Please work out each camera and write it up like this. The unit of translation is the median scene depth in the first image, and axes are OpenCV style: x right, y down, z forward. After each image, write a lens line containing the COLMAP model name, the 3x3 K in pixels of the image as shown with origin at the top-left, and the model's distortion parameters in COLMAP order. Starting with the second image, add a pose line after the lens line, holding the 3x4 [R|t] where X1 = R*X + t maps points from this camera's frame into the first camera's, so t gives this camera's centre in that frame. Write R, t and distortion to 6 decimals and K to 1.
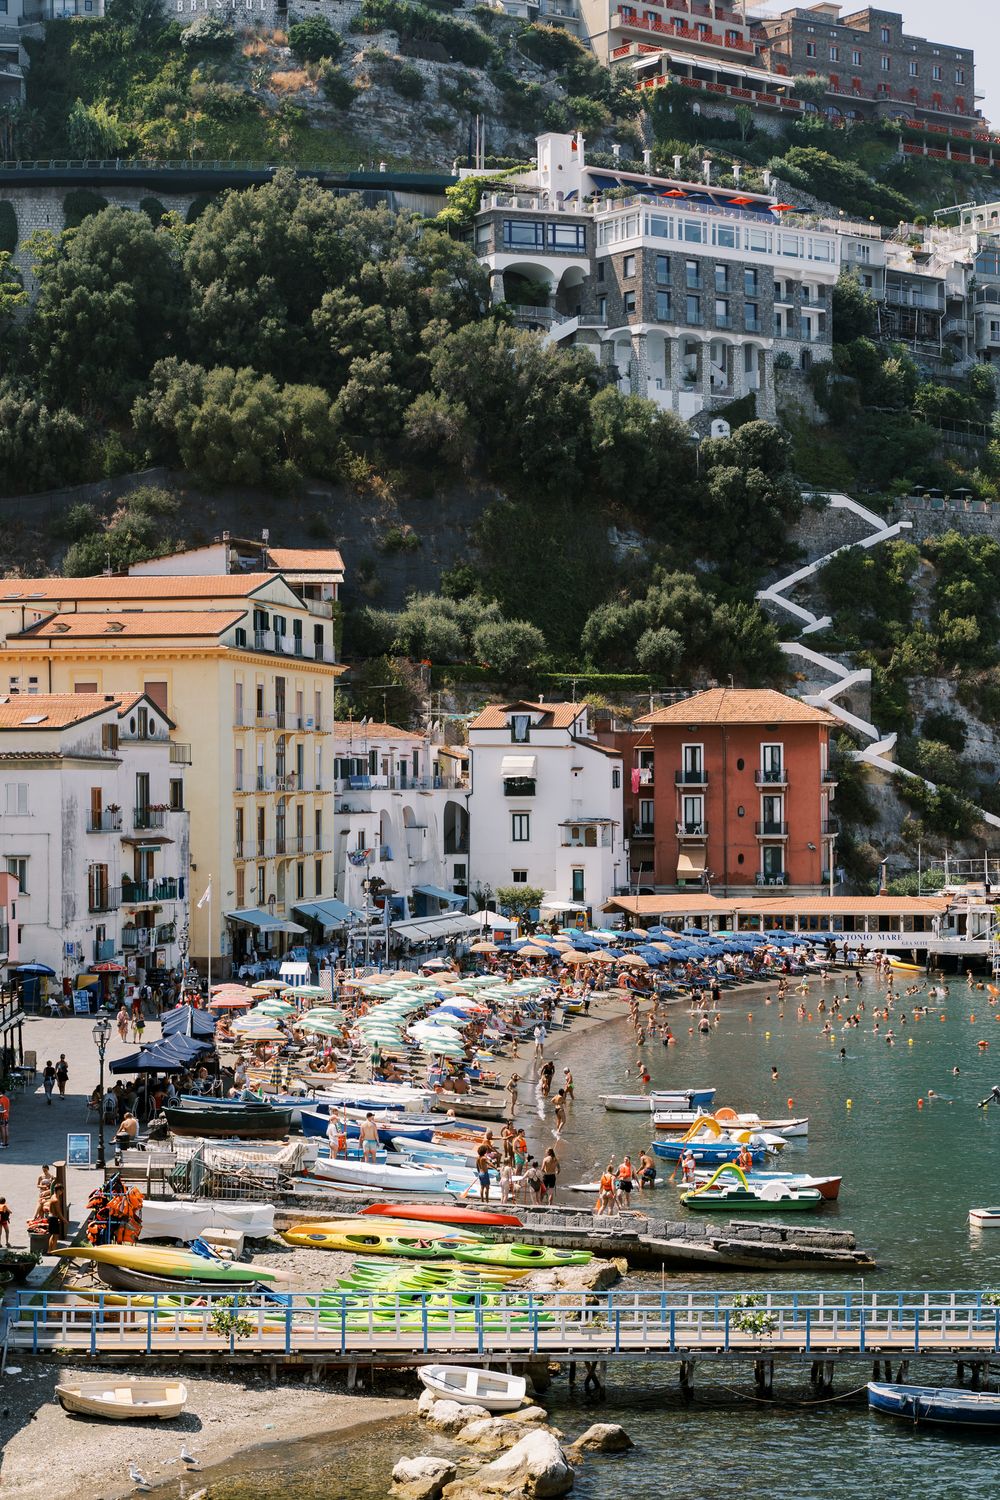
lens RADIAL K [[2720.2, 0, 500.0], [0, 2720.2, 750.0], [0, 0, 1]] dist [0.015632, -0.020744]
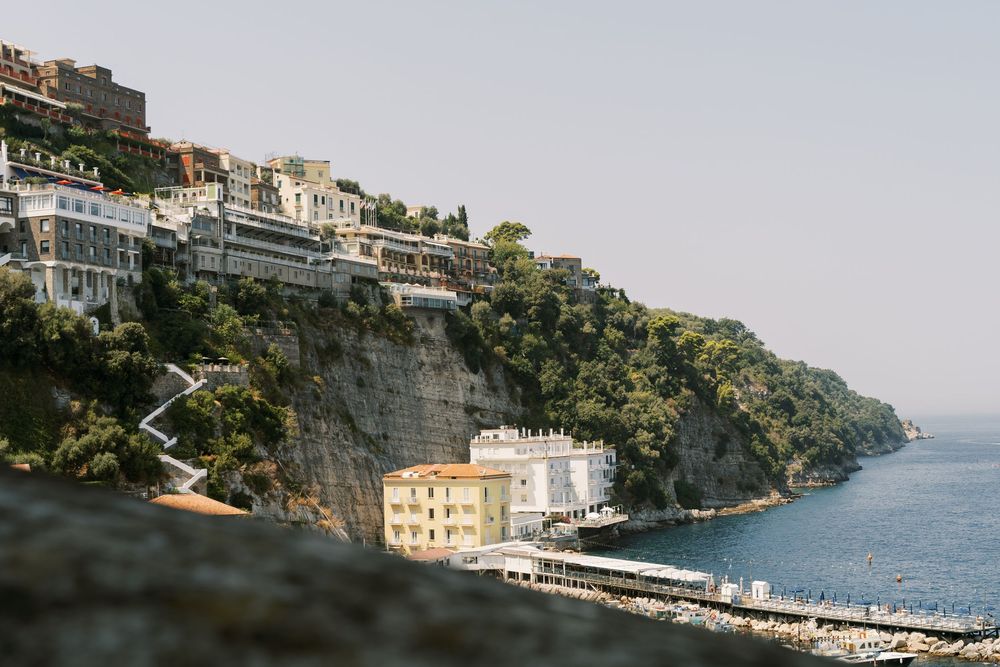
lens RADIAL K [[1464.1, 0, 500.0], [0, 1464.1, 333.5], [0, 0, 1]] dist [0.016839, 0.005721]
pose [[0.841142, 0.018113, 0.540512, -0.198247], [0.013630, 0.998412, -0.054669, -0.057644], [-0.540643, 0.053352, 0.839559, 0.096773]]
